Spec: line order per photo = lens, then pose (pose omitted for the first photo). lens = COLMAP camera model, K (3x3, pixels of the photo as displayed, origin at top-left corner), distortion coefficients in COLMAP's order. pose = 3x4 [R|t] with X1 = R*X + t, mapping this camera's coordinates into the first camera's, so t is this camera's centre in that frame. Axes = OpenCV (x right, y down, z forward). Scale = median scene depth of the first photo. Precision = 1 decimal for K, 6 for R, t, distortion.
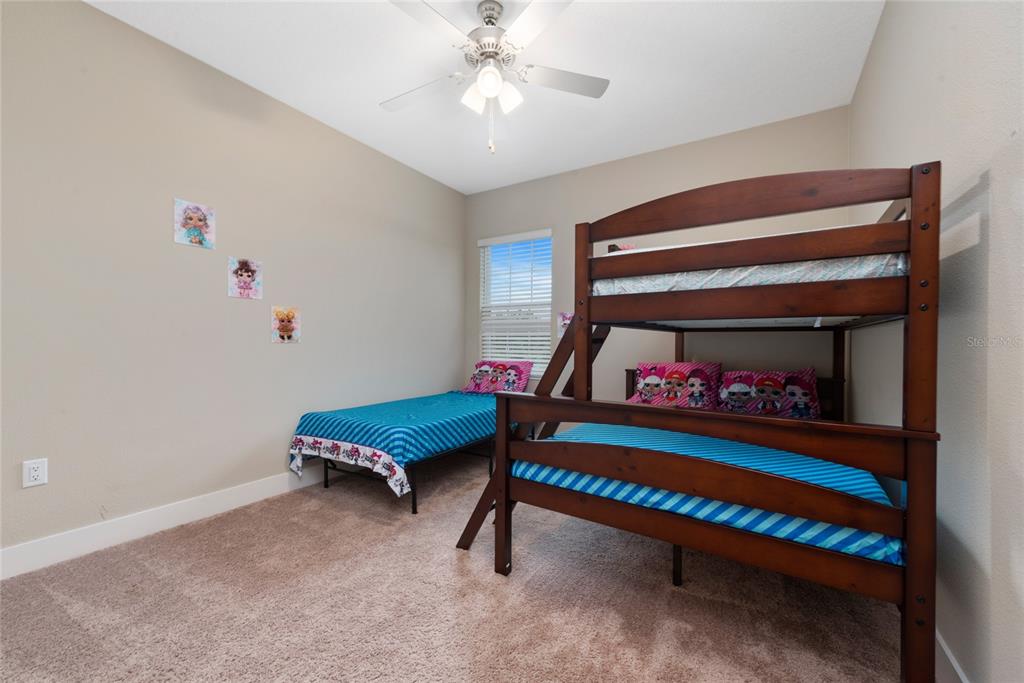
lens RADIAL K [[404.8, 0, 512.5], [0, 404.8, 344.1], [0, 0, 1]] dist [0.011493, -0.000687]
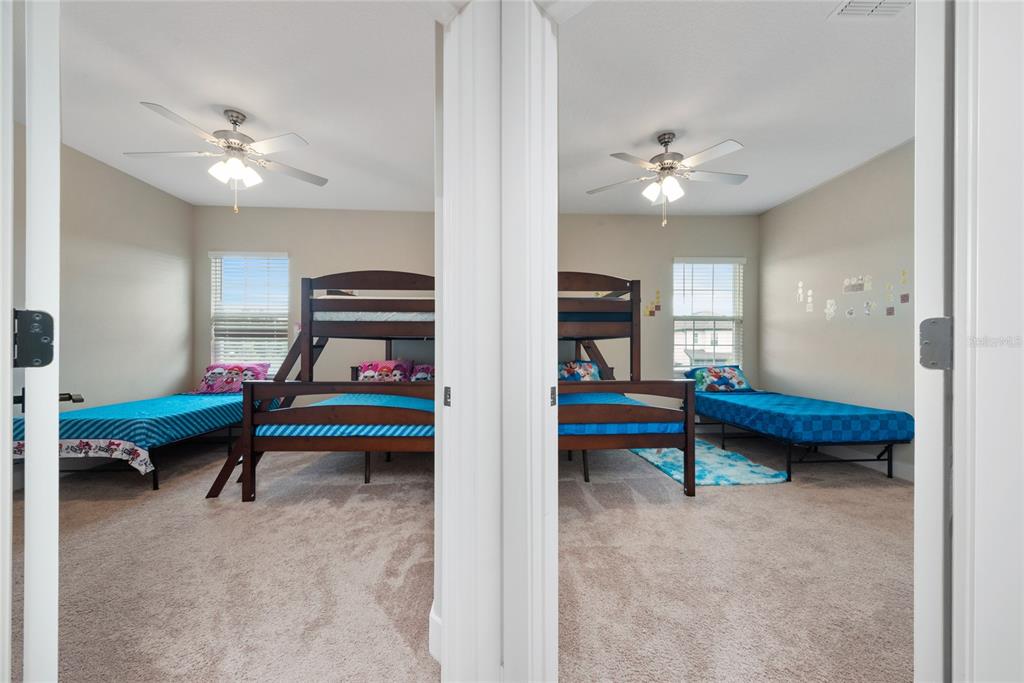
lens RADIAL K [[404.8, 0, 515.8], [0, 404.8, 347.1], [0, 0, 1]] dist [0.011493, -0.000687]
pose [[0.825678, -0.003080, 0.564133, -0.044876], [0.003184, 0.999995, 0.000798, -0.003813], [-0.564132, 0.001138, 0.825684, -0.634915]]
